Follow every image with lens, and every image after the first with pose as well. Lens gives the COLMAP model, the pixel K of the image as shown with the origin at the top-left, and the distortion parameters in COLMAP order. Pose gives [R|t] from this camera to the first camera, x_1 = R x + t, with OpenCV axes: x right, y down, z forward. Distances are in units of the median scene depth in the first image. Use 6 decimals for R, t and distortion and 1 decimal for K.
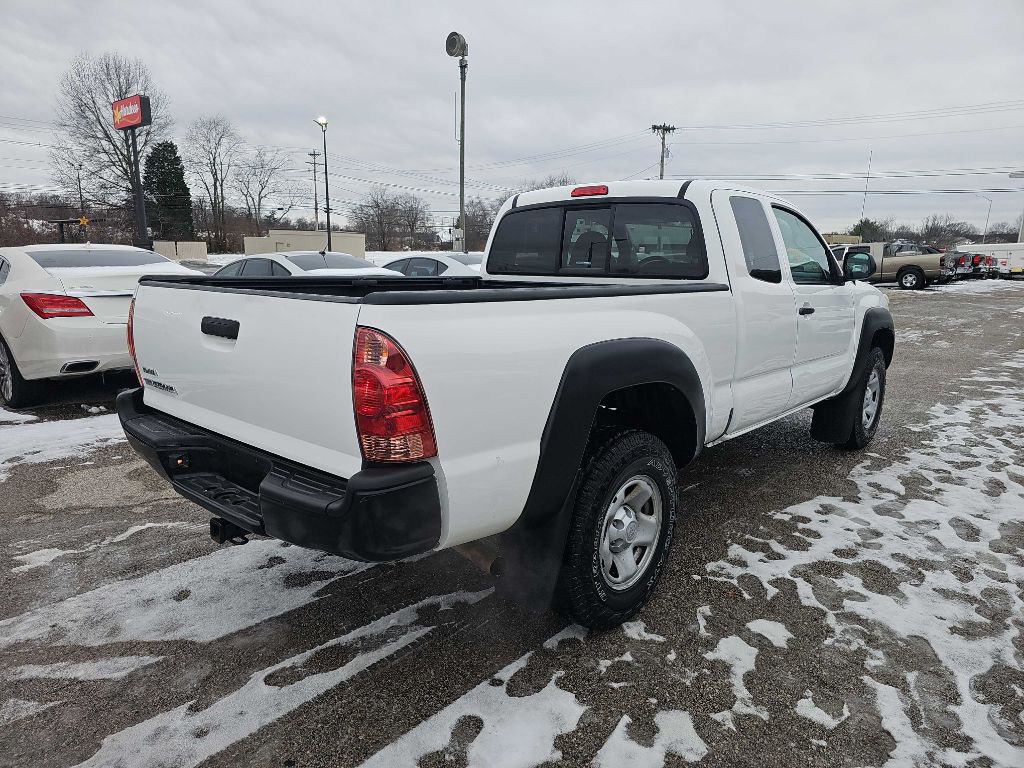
lens RADIAL K [[671.3, 0, 513.2], [0, 671.3, 385.2], [0, 0, 1]] dist [0.050726, -0.039943]
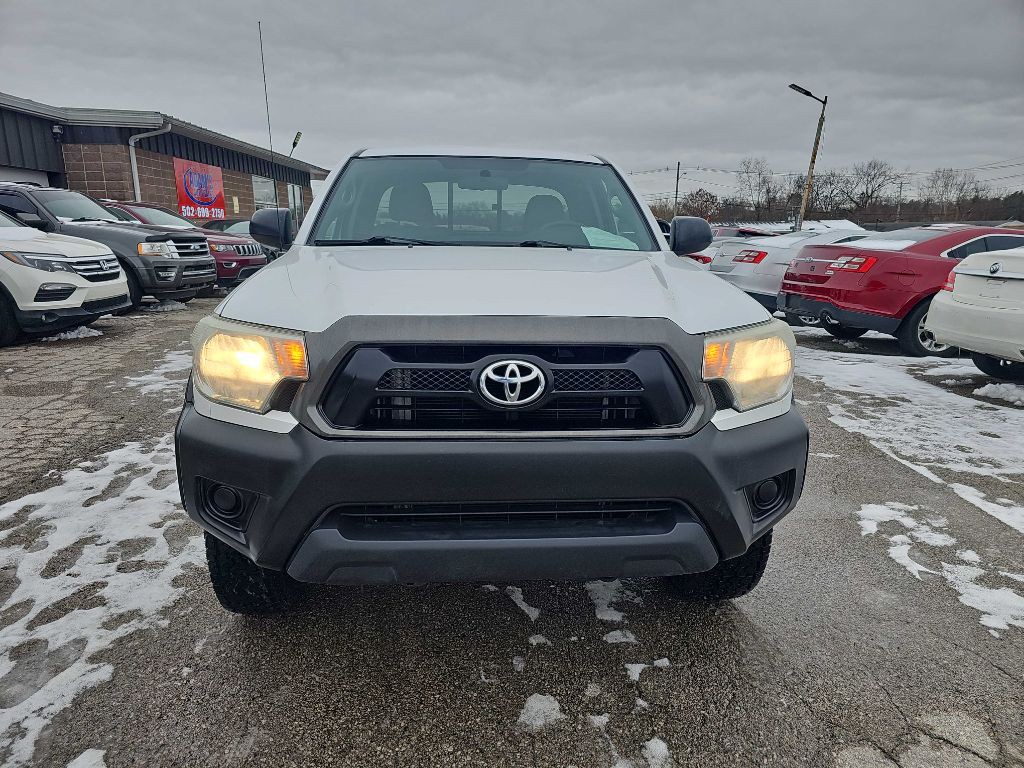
lens RADIAL K [[671.3, 0, 506.6], [0, 671.3, 392.6], [0, 0, 1]] dist [0.050726, -0.039943]
pose [[-0.695497, 0.152671, -0.702122, 0.932380], [-0.157540, 0.920989, 0.356316, -0.332203], [0.701045, 0.358429, -0.616493, 1.811833]]
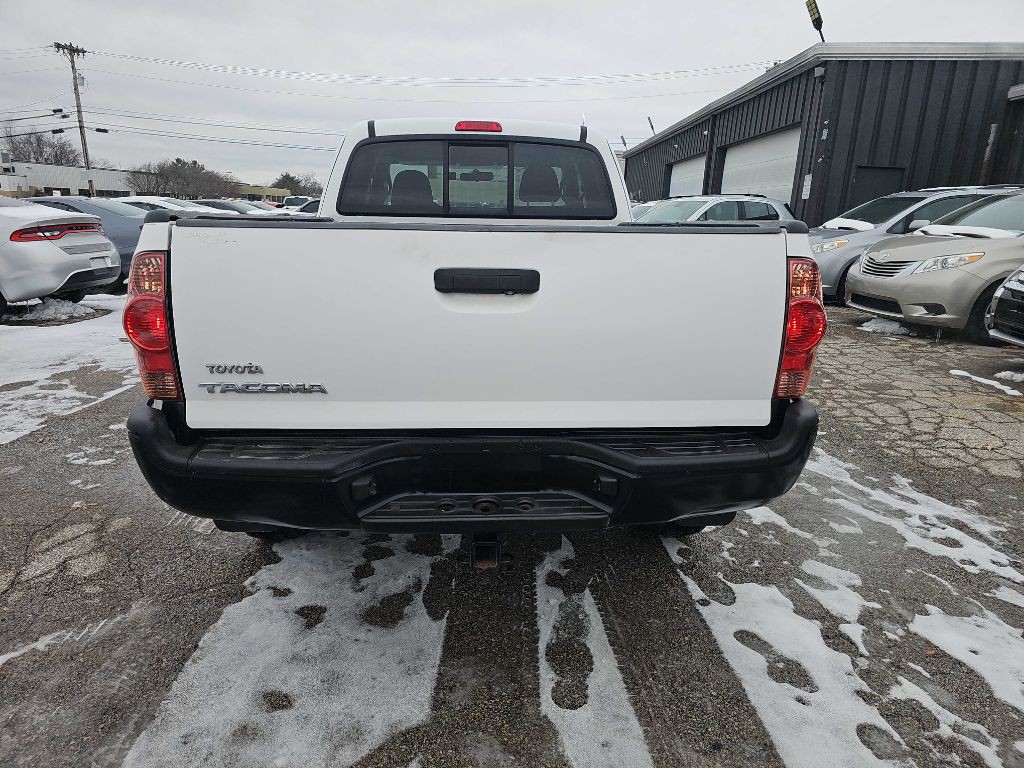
lens RADIAL K [[671.3, 0, 512.8], [0, 671.3, 383.8], [0, 0, 1]] dist [0.050726, -0.039943]
pose [[0.708082, -0.168676, 0.685688, -0.525471], [0.123553, 0.985666, 0.114882, -0.030960], [-0.695237, 0.003373, 0.718773, 0.262650]]
